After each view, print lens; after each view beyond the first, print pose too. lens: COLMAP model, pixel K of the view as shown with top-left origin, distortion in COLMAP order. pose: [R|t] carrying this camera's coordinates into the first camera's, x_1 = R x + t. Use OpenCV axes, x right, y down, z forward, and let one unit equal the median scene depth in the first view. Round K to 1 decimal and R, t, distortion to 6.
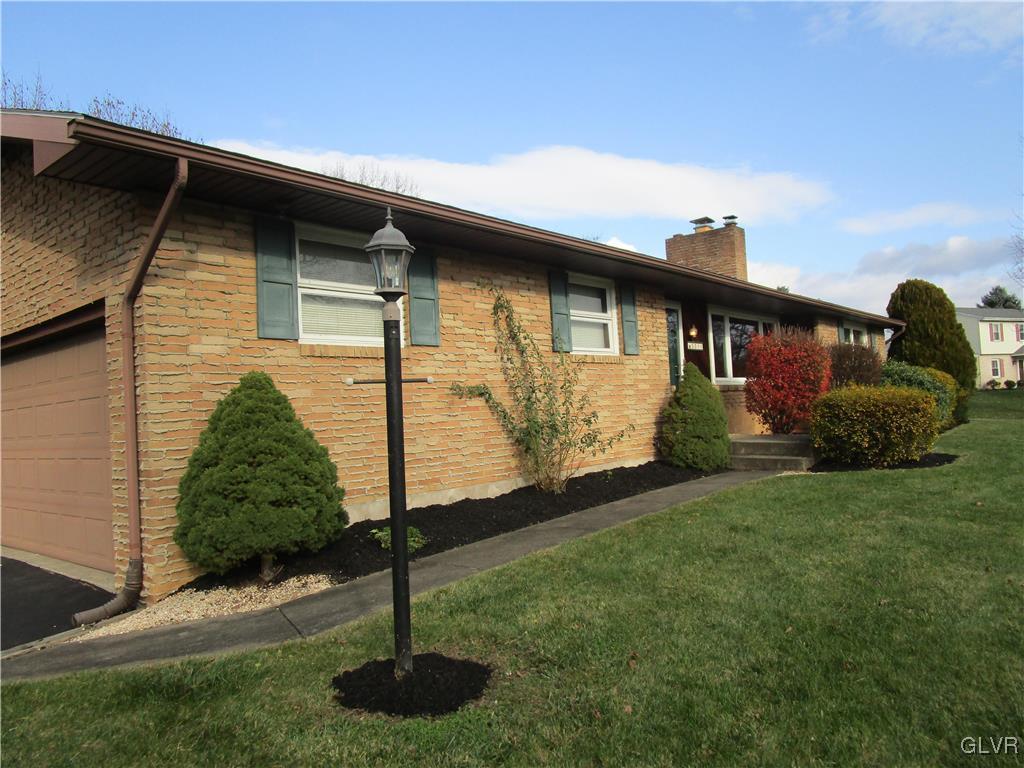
lens RADIAL K [[730.4, 0, 512.0], [0, 730.4, 384.0], [0, 0, 1]] dist [-0.015807, 0.000977]
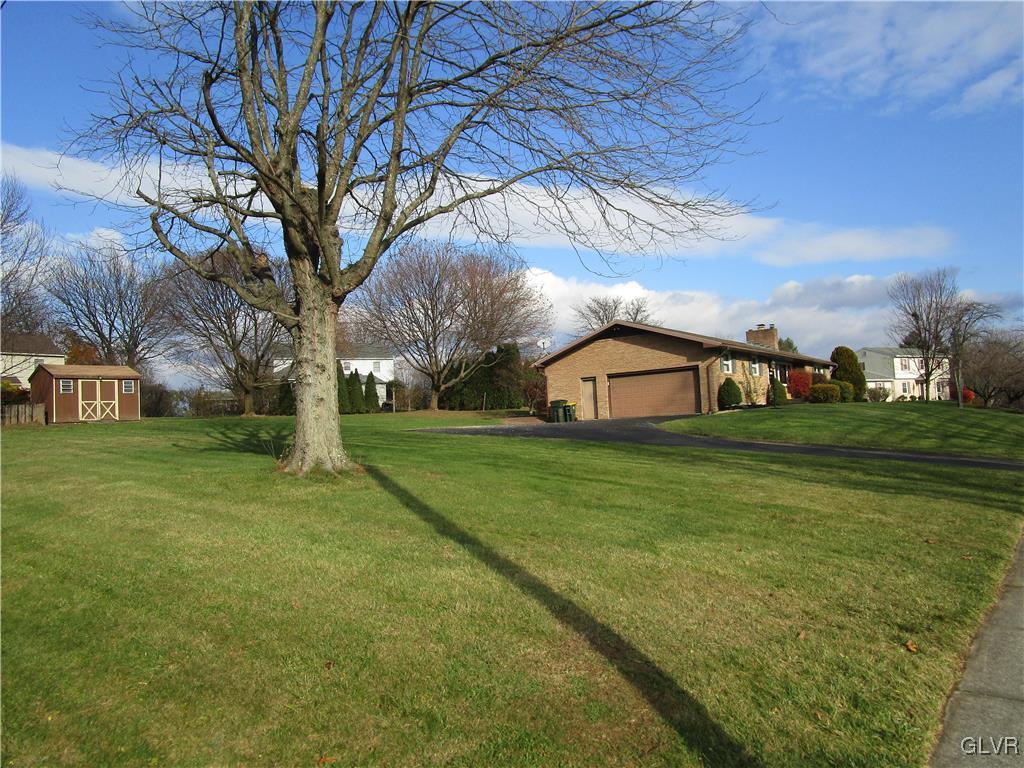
lens RADIAL K [[730.4, 0, 512.0], [0, 730.4, 384.0], [0, 0, 1]] dist [-0.015807, 0.000977]
pose [[0.998731, 0.009232, 0.049516, -1.323288], [-0.007721, 0.999501, -0.030616, 0.130081], [-0.049774, 0.030194, 0.998304, -2.725410]]
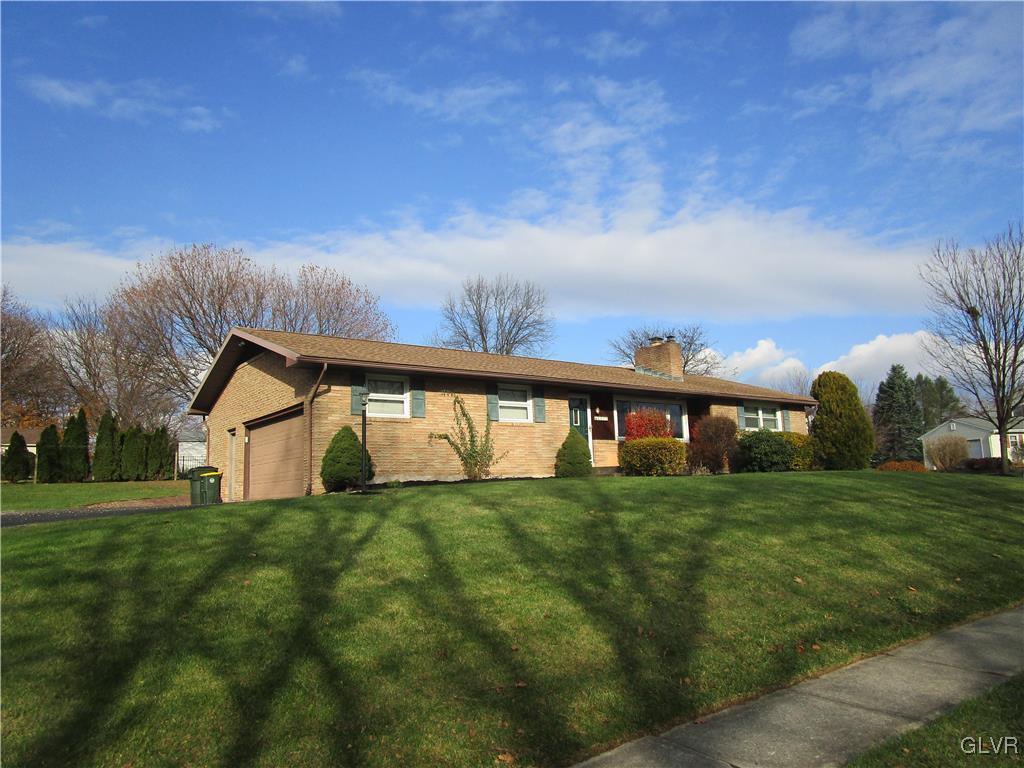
lens RADIAL K [[730.4, 0, 512.0], [0, 730.4, 384.0], [0, 0, 1]] dist [-0.015807, 0.000977]
pose [[0.973196, -0.015740, -0.229437, 0.556345], [-0.008916, 0.994323, -0.106032, 0.069848], [0.229803, 0.105236, 0.967531, -0.990591]]
